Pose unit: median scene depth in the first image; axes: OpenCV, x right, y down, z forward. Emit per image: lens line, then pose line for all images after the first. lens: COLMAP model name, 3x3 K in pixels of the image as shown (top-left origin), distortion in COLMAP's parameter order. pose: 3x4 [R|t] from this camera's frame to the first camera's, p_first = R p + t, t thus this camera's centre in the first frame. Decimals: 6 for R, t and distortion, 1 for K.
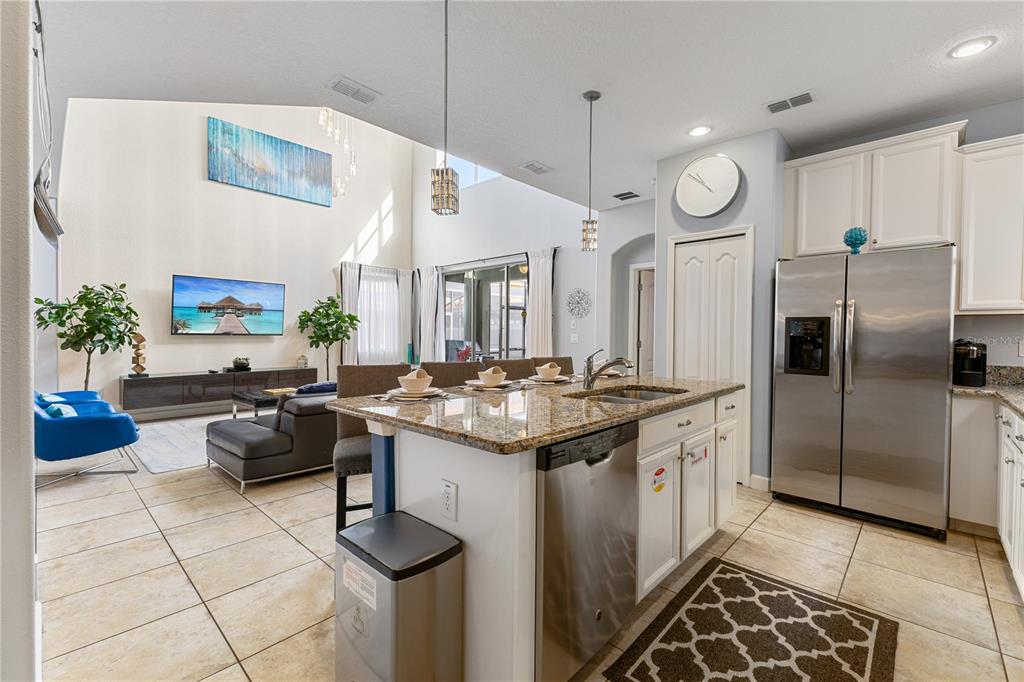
lens RADIAL K [[434.2, 0, 513.4], [0, 434.2, 337.5], [0, 0, 1]] dist [0.002271, -0.000215]
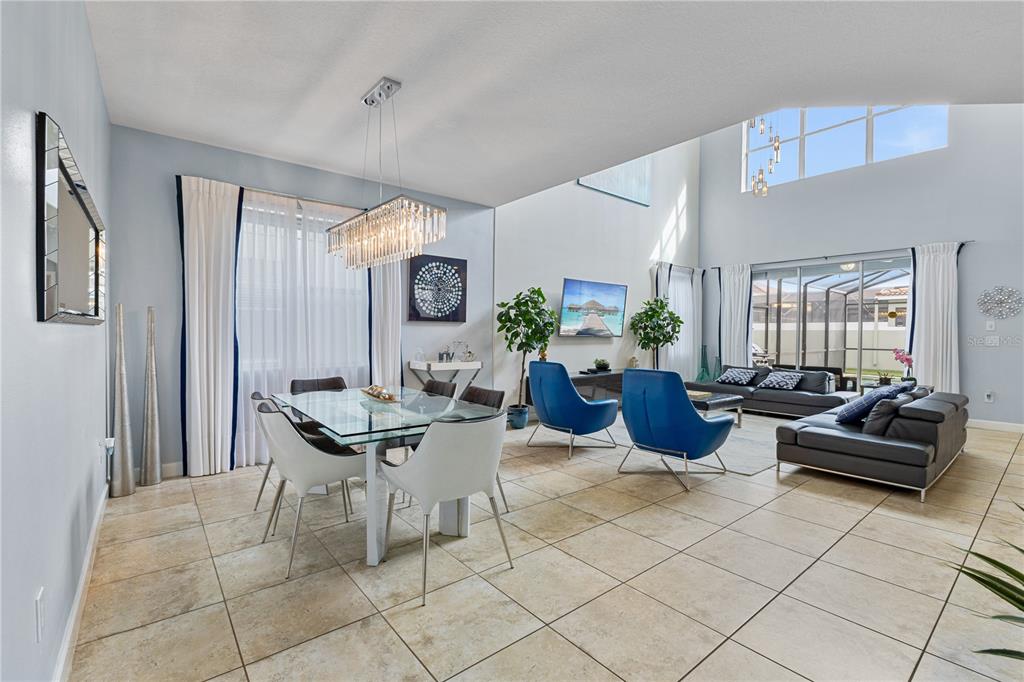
lens RADIAL K [[451.3, 0, 514.3], [0, 451.3, 335.6], [0, 0, 1]] dist [0.000970, -0.000257]
pose [[0.990626, 0.001175, -0.136597, -1.703493], [-0.001438, 0.999997, -0.001828, -0.015621], [0.136595, 0.002007, 0.990625, -0.168781]]
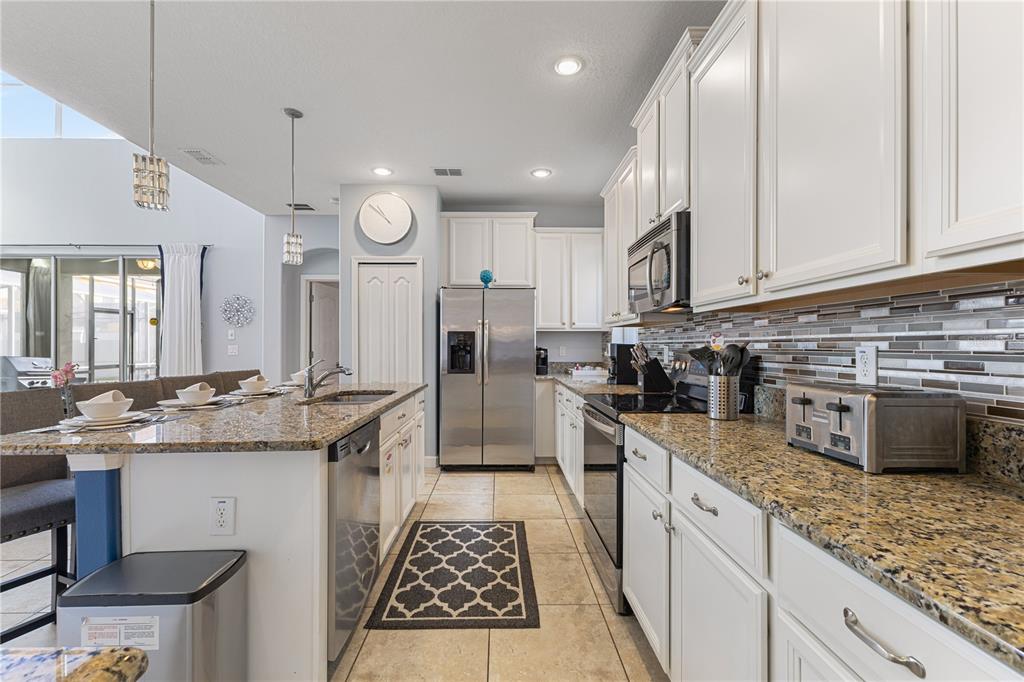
lens RADIAL K [[434.2, 0, 513.4], [0, 434.2, 337.5], [0, 0, 1]] dist [0.002271, -0.000215]
pose [[0.705207, 0.002533, 0.708997, -0.198829], [0.013895, 0.999752, -0.017393, -0.002051], [-0.708865, 0.022117, 0.704997, -0.088456]]
